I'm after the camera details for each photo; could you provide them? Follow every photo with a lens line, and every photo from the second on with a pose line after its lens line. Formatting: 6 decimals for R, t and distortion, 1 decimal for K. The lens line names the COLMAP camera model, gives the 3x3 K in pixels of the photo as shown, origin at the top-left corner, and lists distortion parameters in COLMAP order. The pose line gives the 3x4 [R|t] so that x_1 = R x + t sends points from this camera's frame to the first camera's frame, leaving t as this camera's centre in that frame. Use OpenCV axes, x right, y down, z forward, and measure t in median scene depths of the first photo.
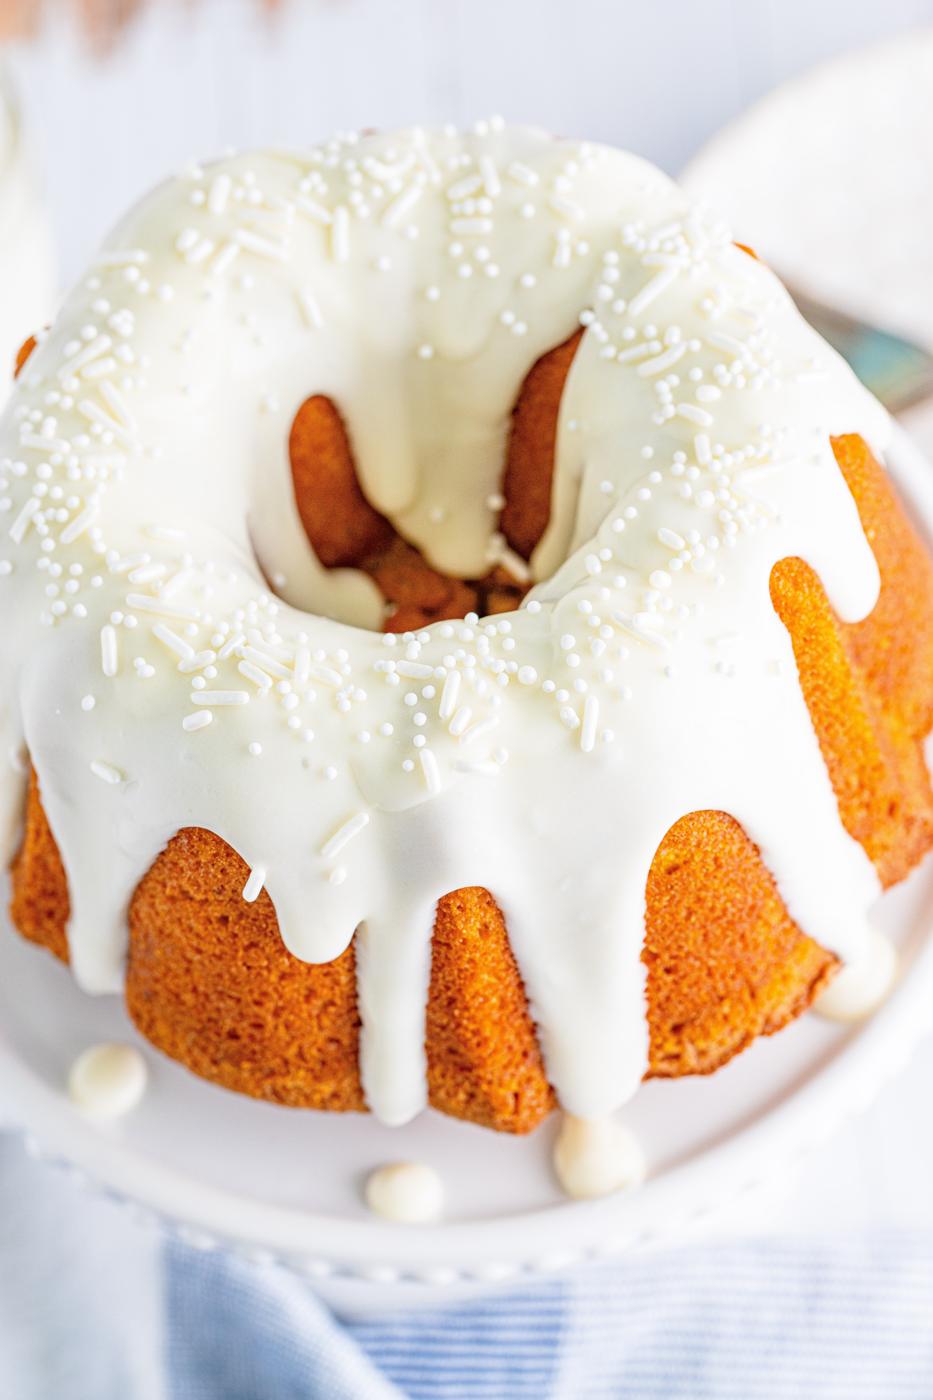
lens RADIAL K [[4626.1, 0, 466.5], [0, 4626.1, 700.0], [0, 0, 1]] dist [-0.048487, -0.186585]
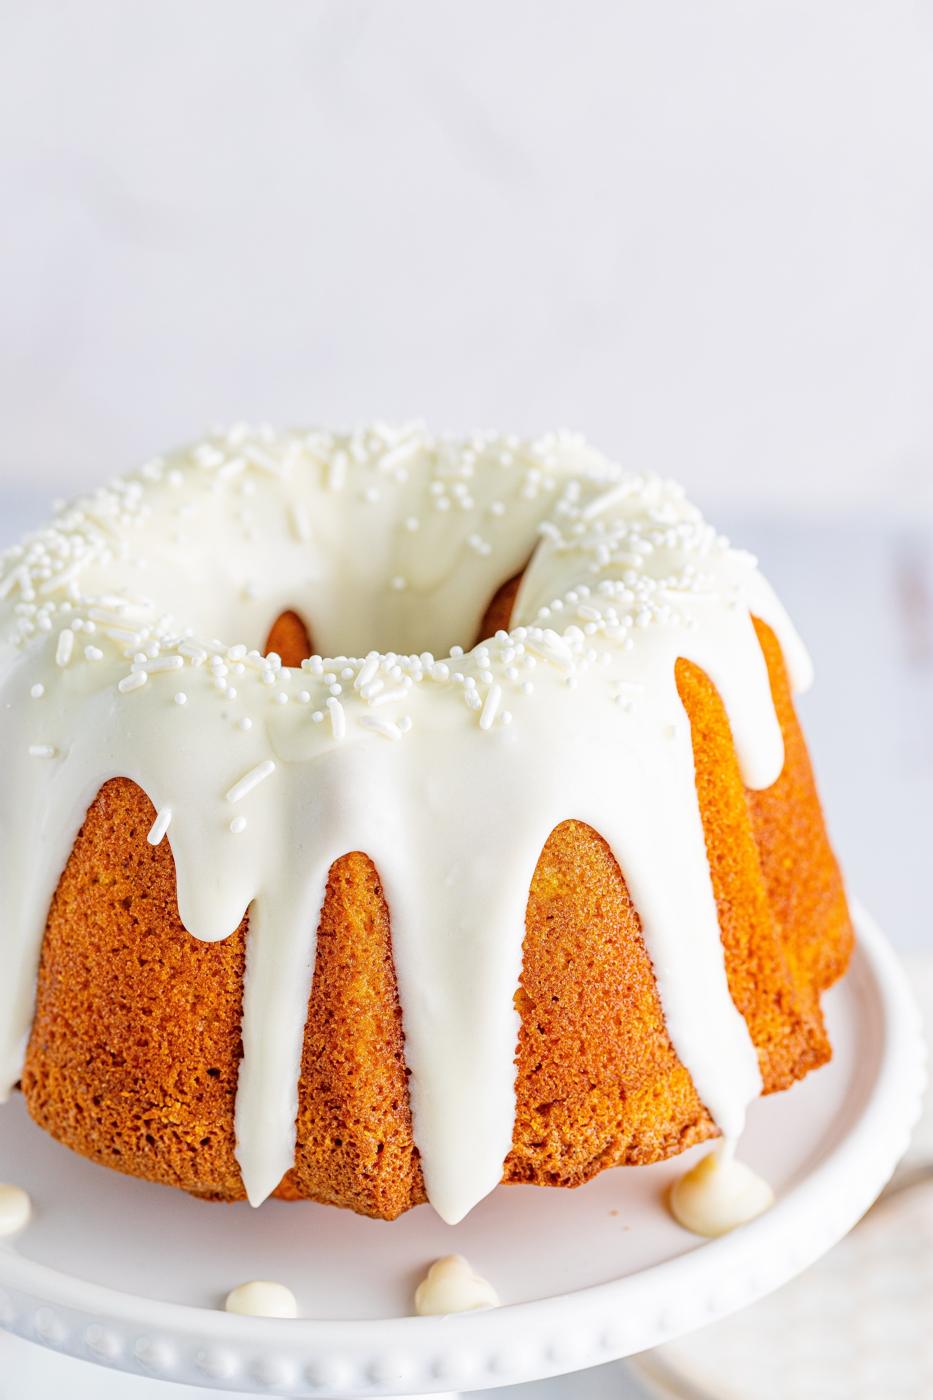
lens RADIAL K [[4626.1, 0, 466.5], [0, 4626.1, 700.0], [0, 0, 1]] dist [-0.048487, -0.186585]
pose [[0.990941, 0.107111, -0.081019, 0.103996], [-0.133755, 0.841481, -0.523469, 0.546452], [0.012107, 0.529563, 0.848184, 0.082319]]
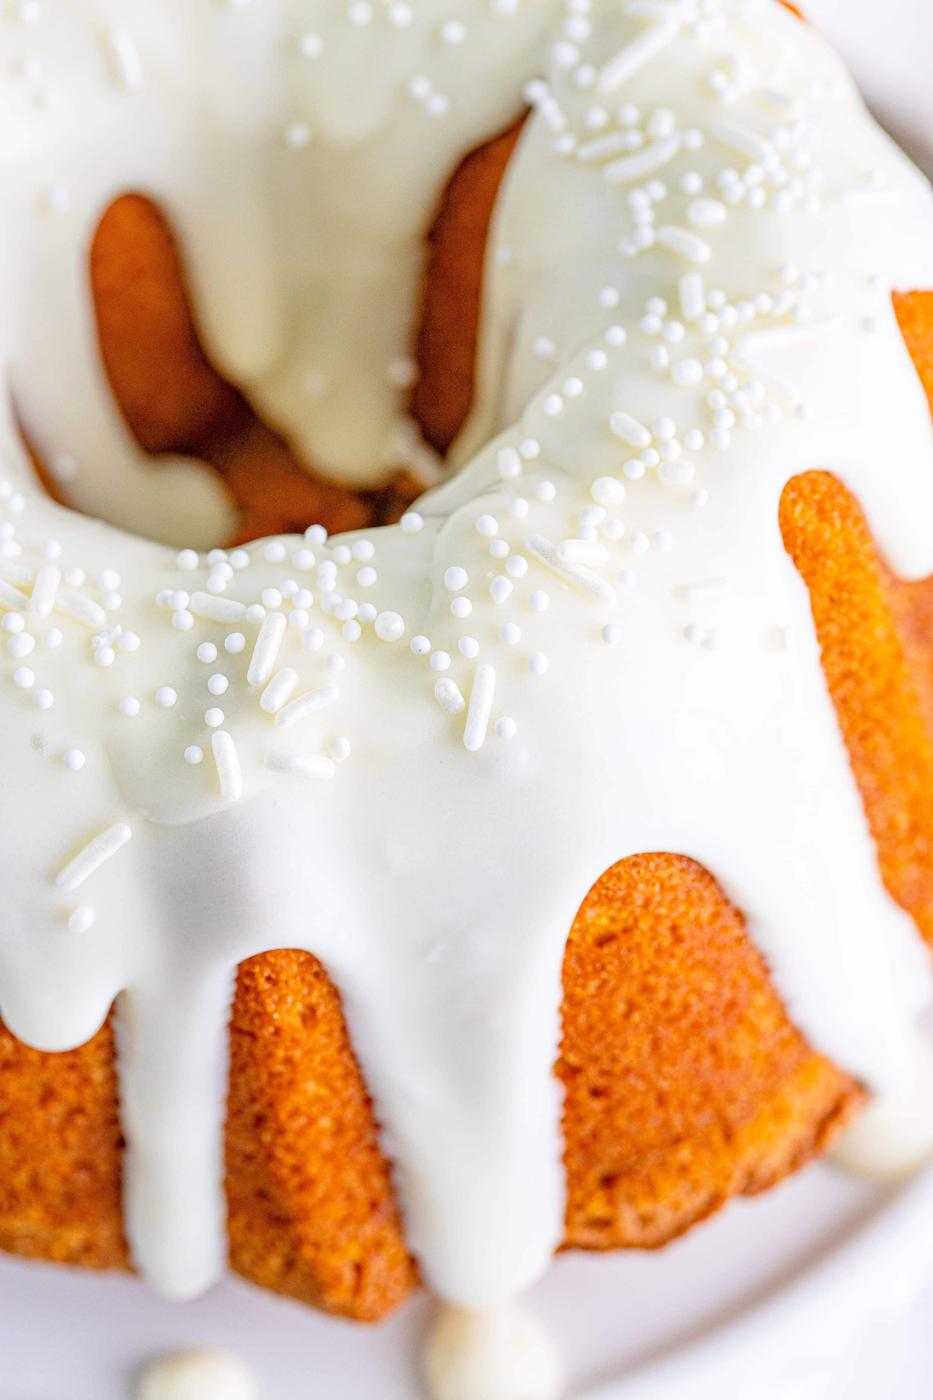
lens RADIAL K [[5242.9, 0, 466.5], [0, 5242.9, 700.0], [0, 0, 1]] dist [-0.081752, -1.481161]
pose [[0.997655, 0.060152, -0.032641, 0.046627], [-0.060107, 0.998189, 0.002339, 0.002450], [0.032723, -0.000371, 0.999464, 0.261711]]
